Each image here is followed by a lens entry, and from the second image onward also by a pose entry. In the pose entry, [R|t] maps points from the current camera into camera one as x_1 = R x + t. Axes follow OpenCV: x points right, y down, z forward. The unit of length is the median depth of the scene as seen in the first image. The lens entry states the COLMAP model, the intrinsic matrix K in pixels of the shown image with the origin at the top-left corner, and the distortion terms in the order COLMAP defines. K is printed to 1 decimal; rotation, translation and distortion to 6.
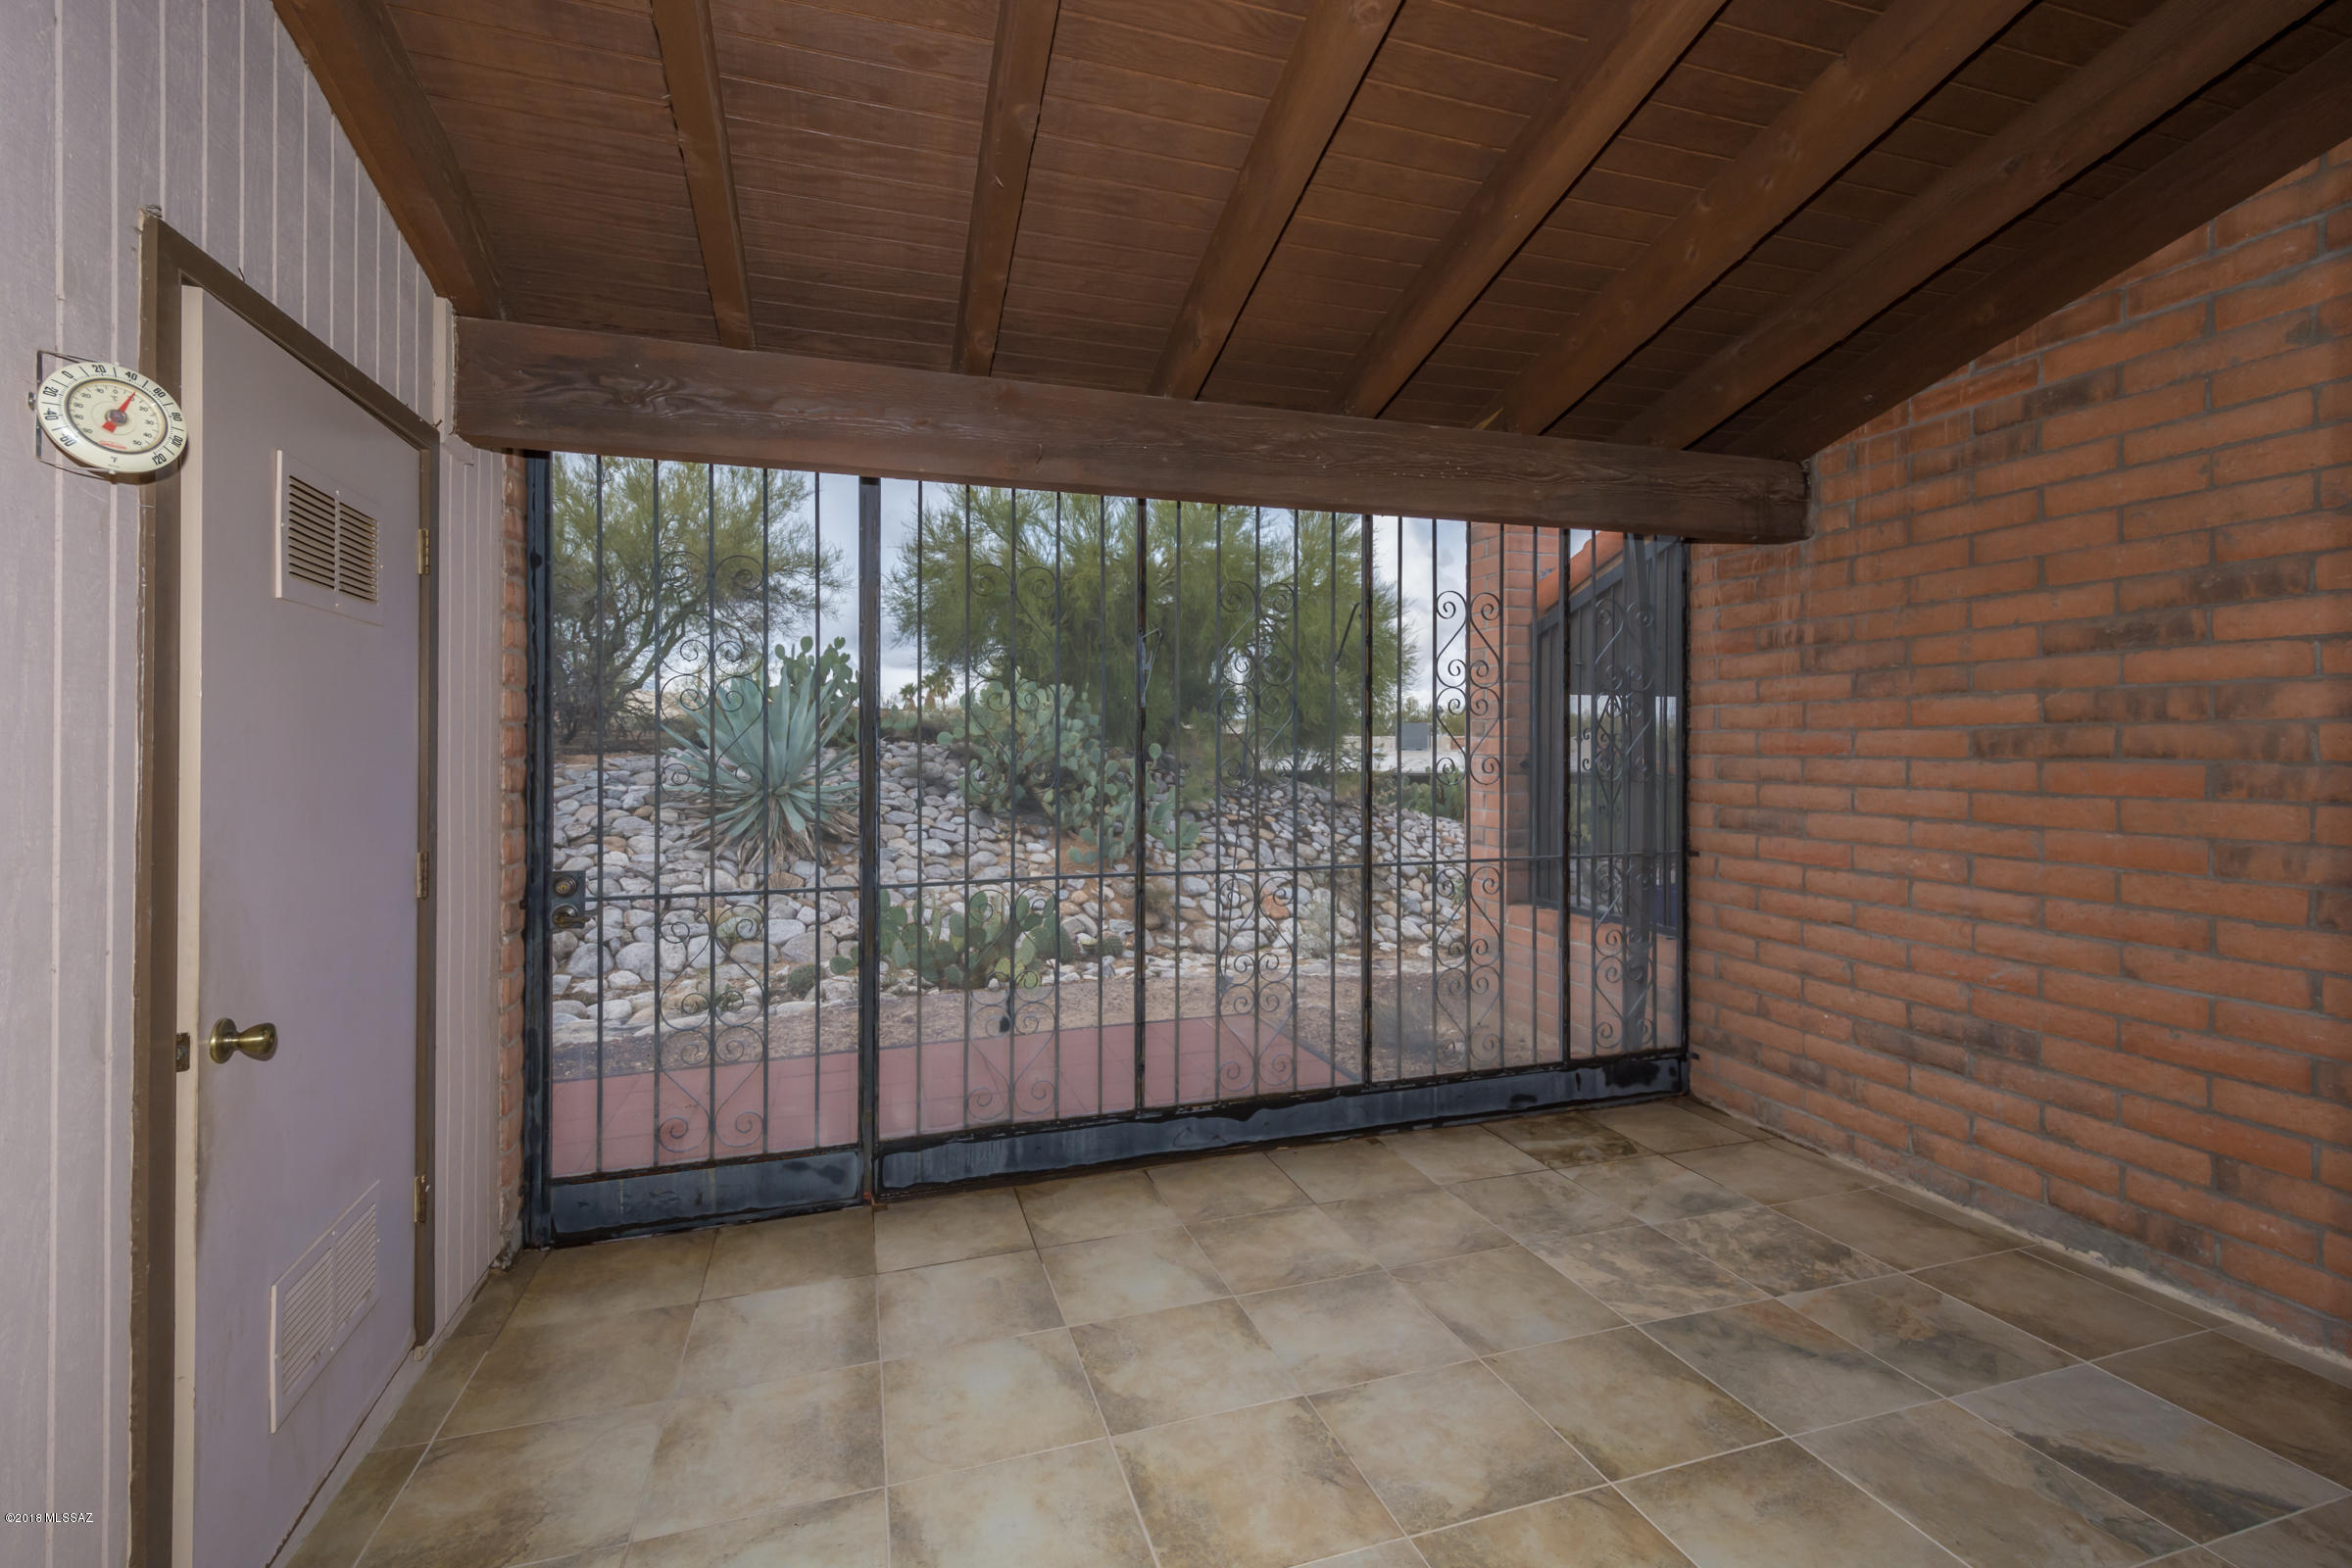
lens RADIAL K [[1041.3, 0, 1217.2], [0, 1041.3, 731.4], [0, 0, 1]] dist [0.016563, -0.004657]
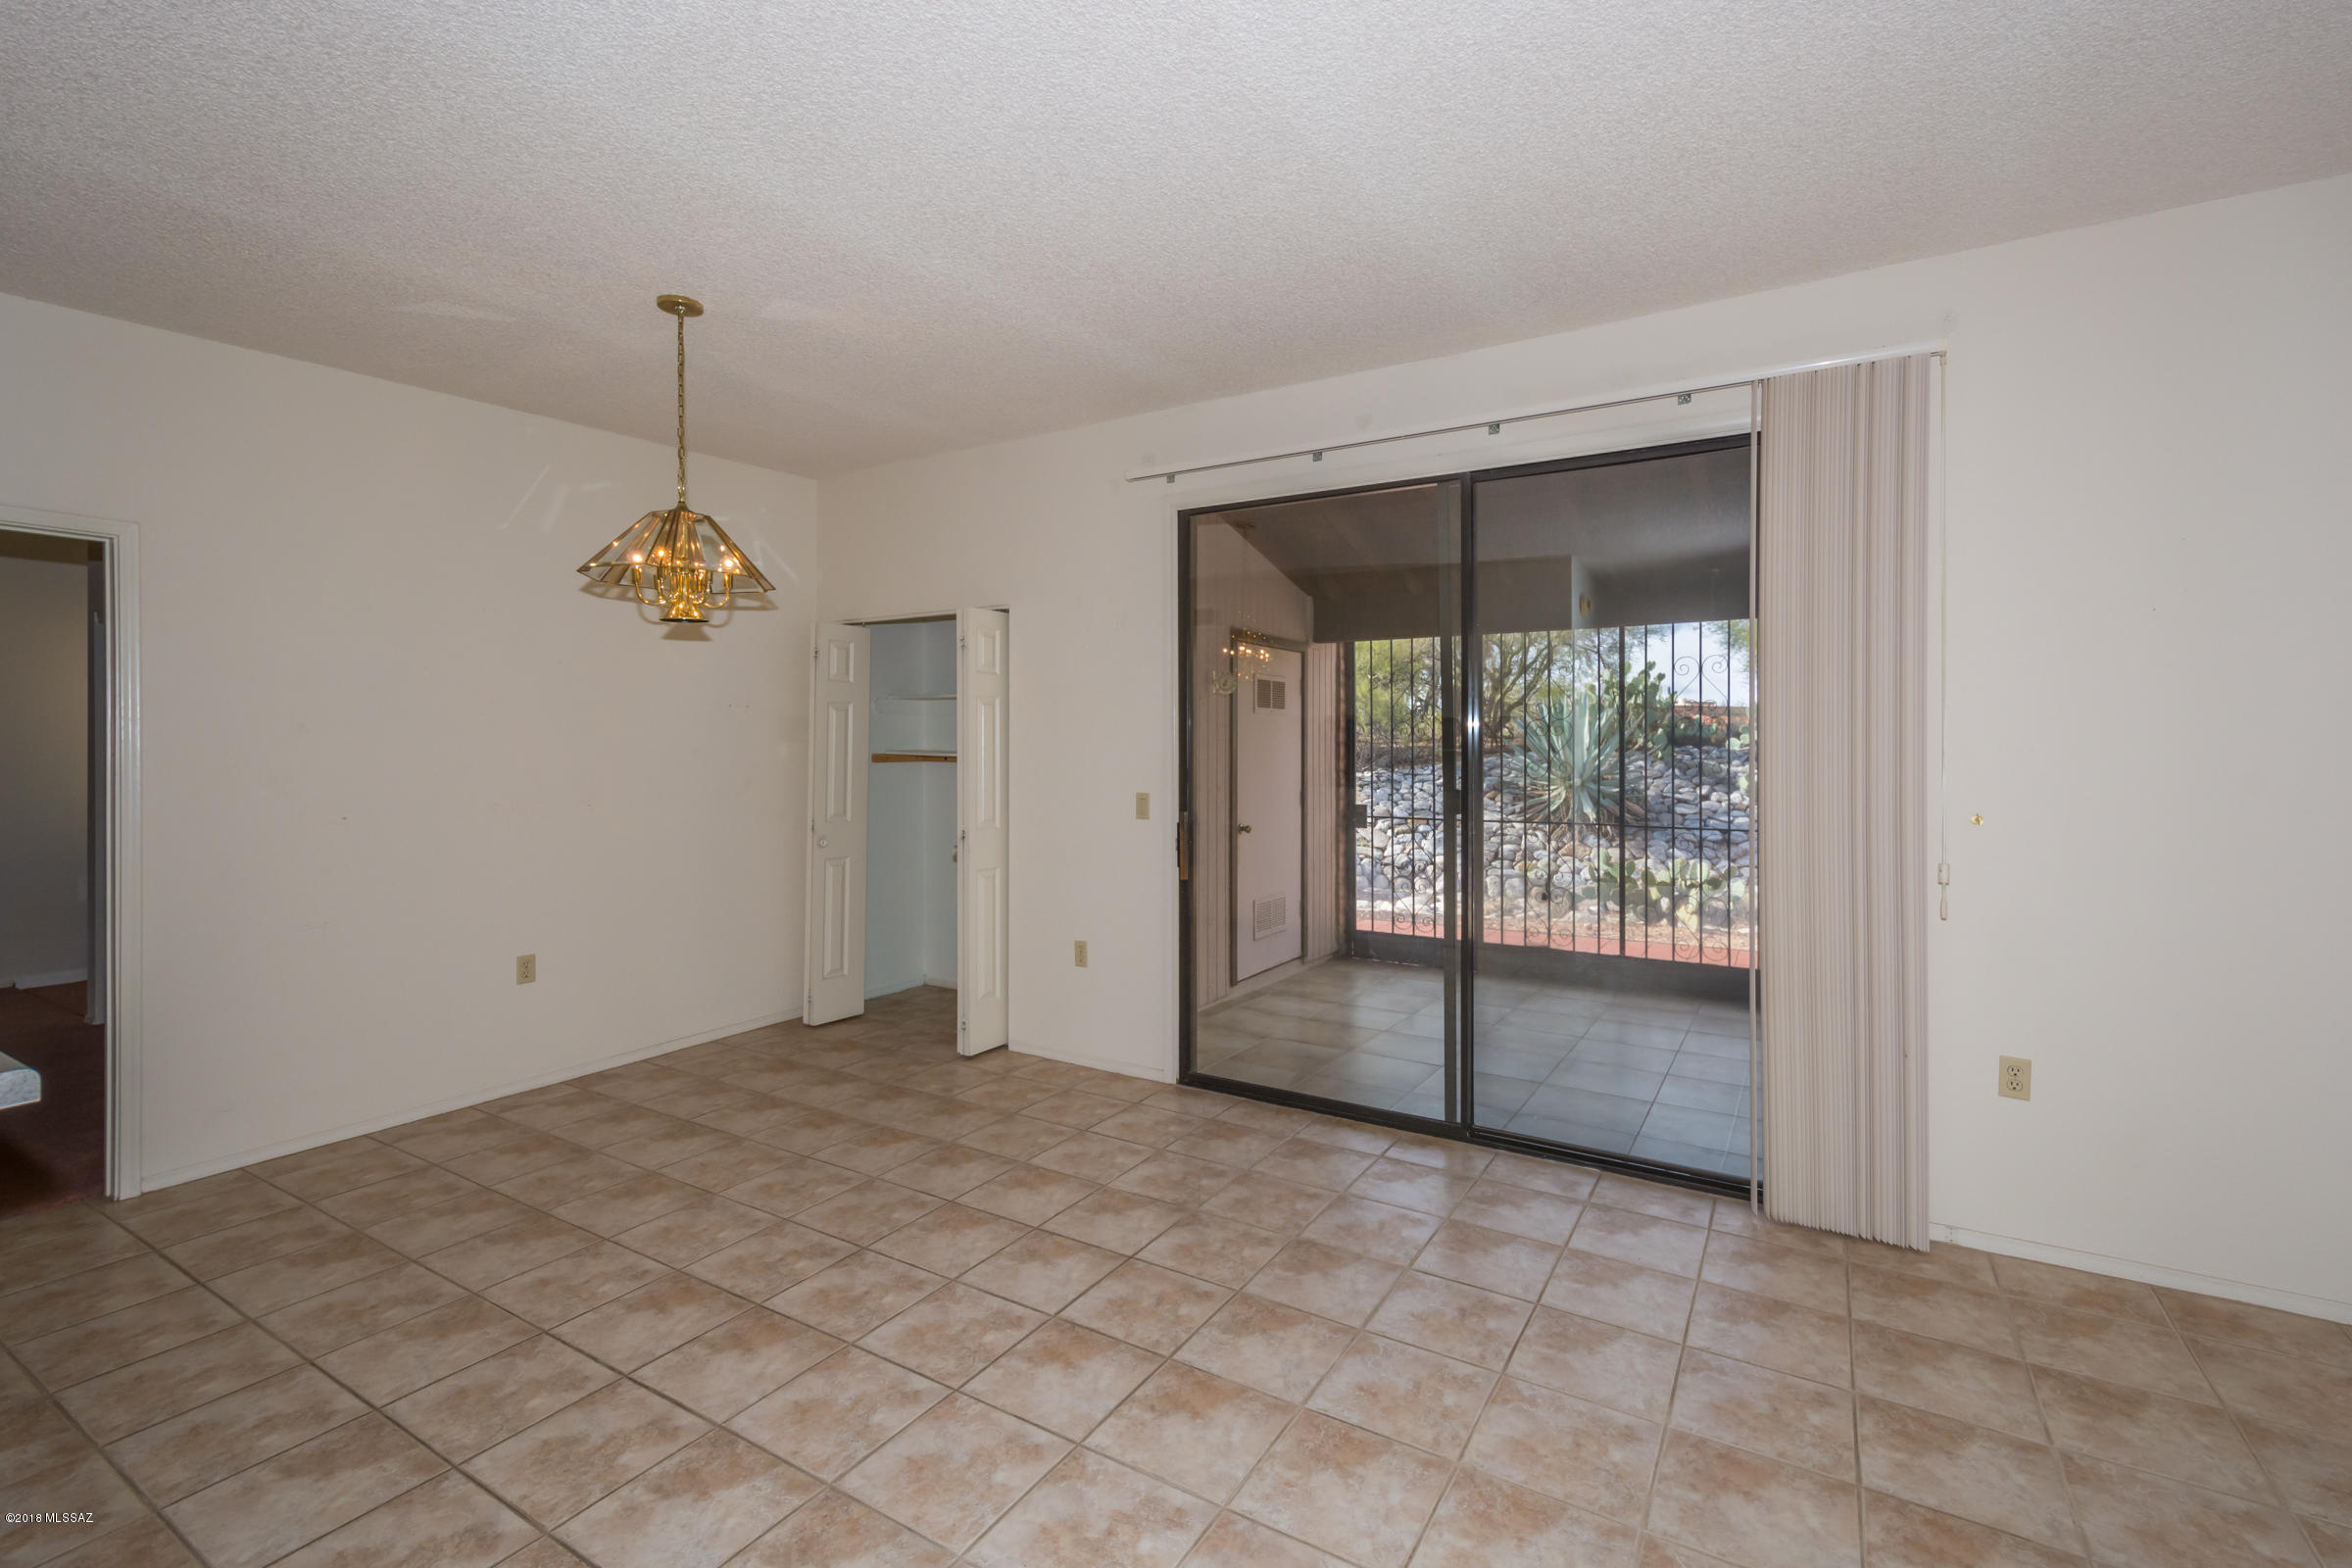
lens RADIAL K [[1041.3, 0, 1195.0], [0, 1041.3, 729.8], [0, 0, 1]] dist [0.016563, -0.004657]
pose [[0.639978, -0.009647, -0.768333, 0.734301], [0.009296, 0.999945, -0.004812, -0.023378], [0.768337, -0.004063, 0.640032, -0.624603]]
